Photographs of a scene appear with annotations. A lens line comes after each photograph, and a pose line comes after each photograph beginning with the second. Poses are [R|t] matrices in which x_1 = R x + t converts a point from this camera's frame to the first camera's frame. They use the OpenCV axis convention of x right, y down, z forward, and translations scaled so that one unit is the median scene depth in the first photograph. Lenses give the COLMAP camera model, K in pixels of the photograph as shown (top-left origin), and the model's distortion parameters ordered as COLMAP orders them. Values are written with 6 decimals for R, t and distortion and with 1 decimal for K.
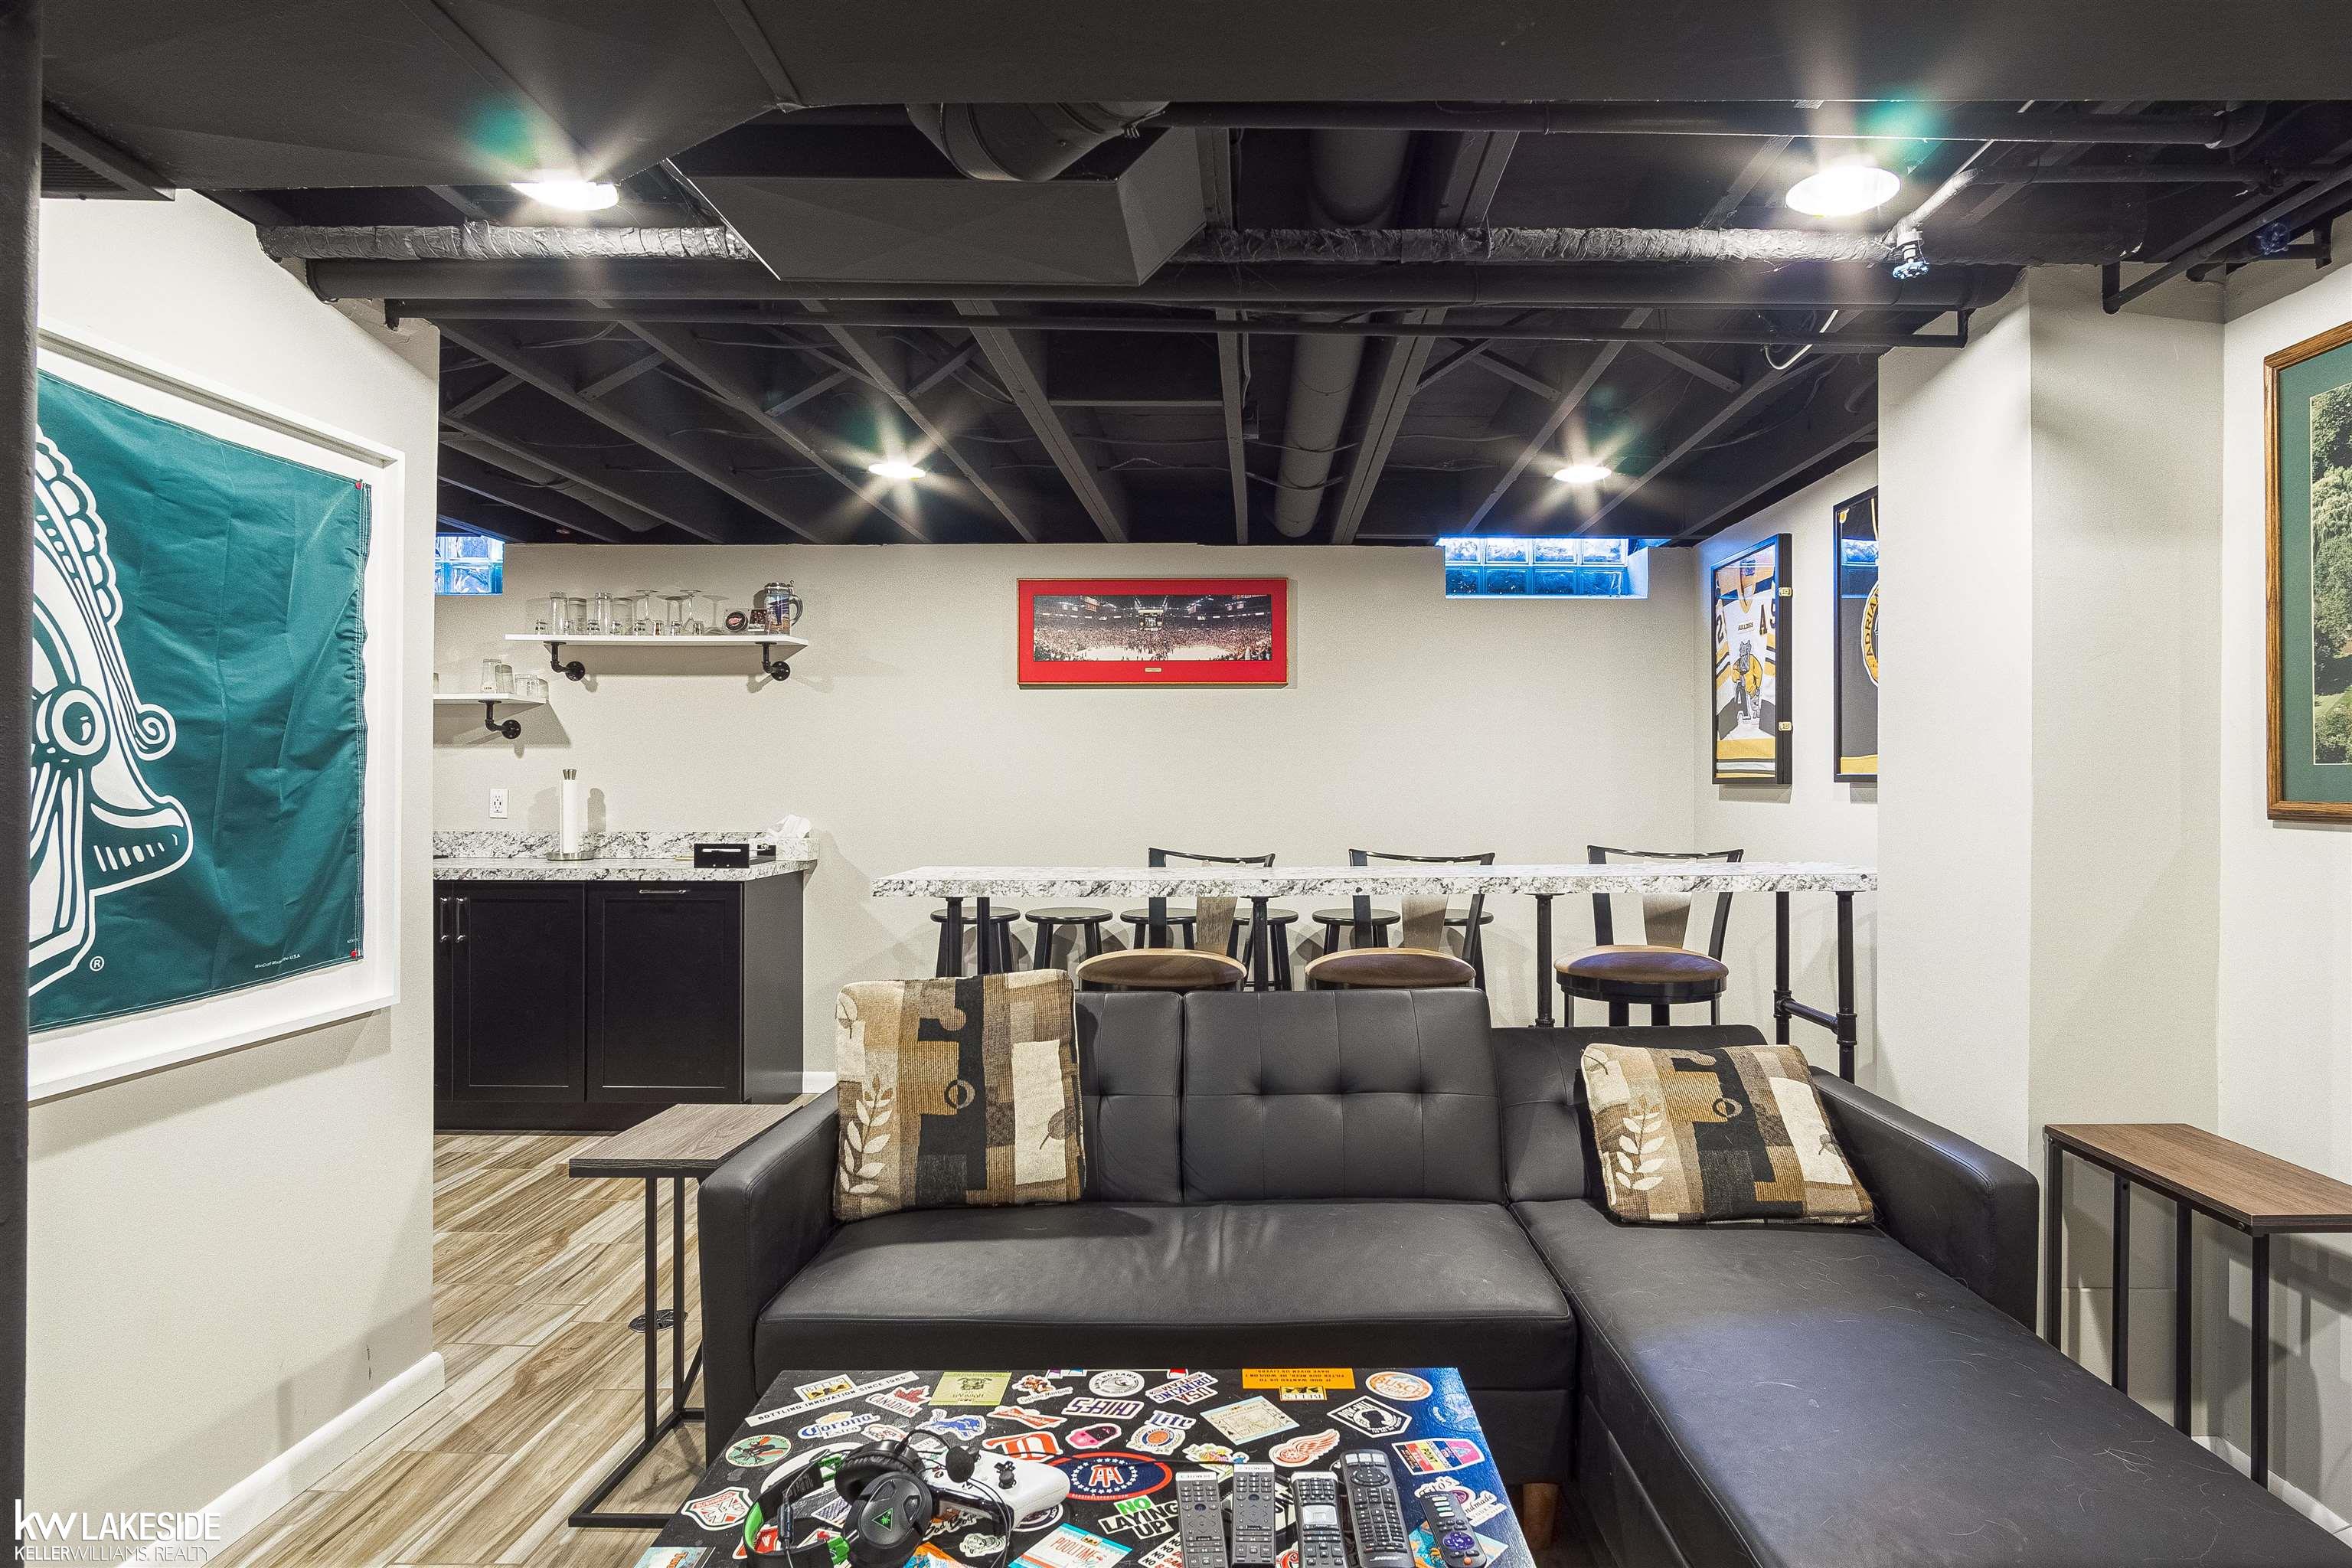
lens RADIAL K [[1397.3, 0, 1172.1], [0, 1397.3, 792.7], [0, 0, 1]] dist [-0.020879, 0.012142]
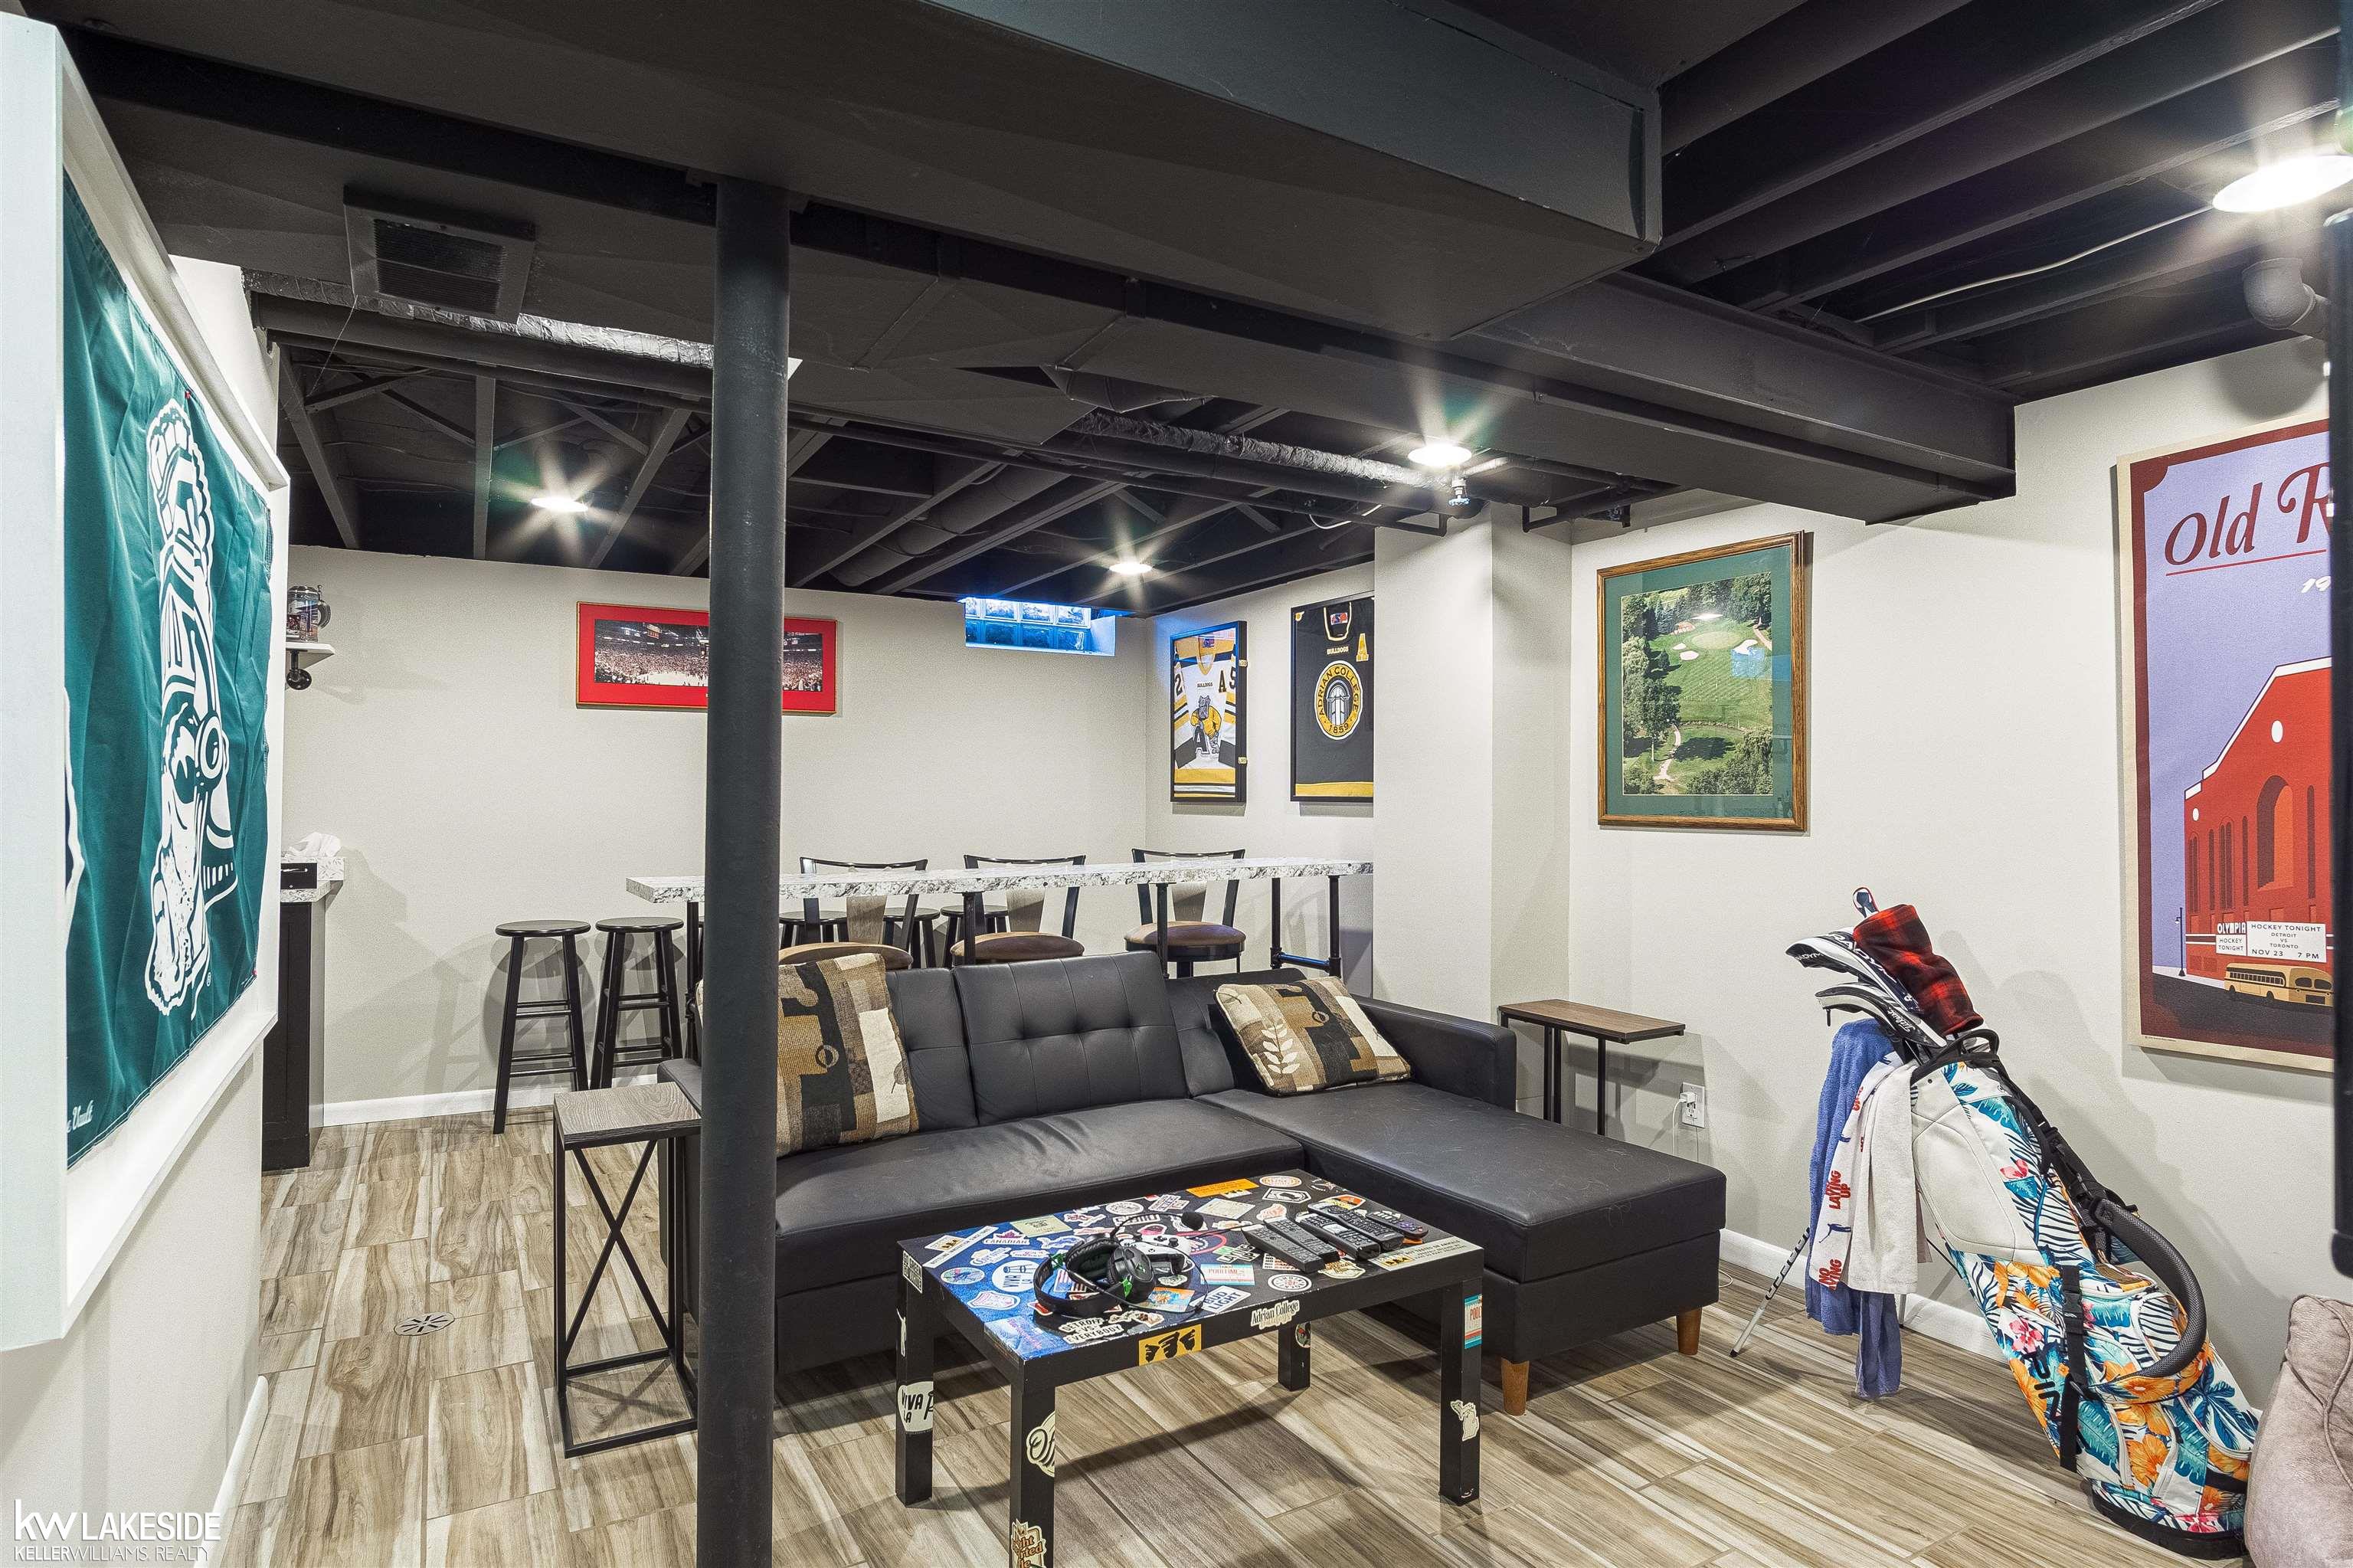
lens RADIAL K [[1398.0, 0, 1172.6], [0, 1398.0, 792.7], [0, 0, 1]] dist [-0.020879, 0.012142]
pose [[0.844172, 0.004660, 0.536052, -0.538344], [-0.000096, 0.999964, -0.008543, -0.005707], [-0.536072, 0.007160, 0.844142, -0.197599]]
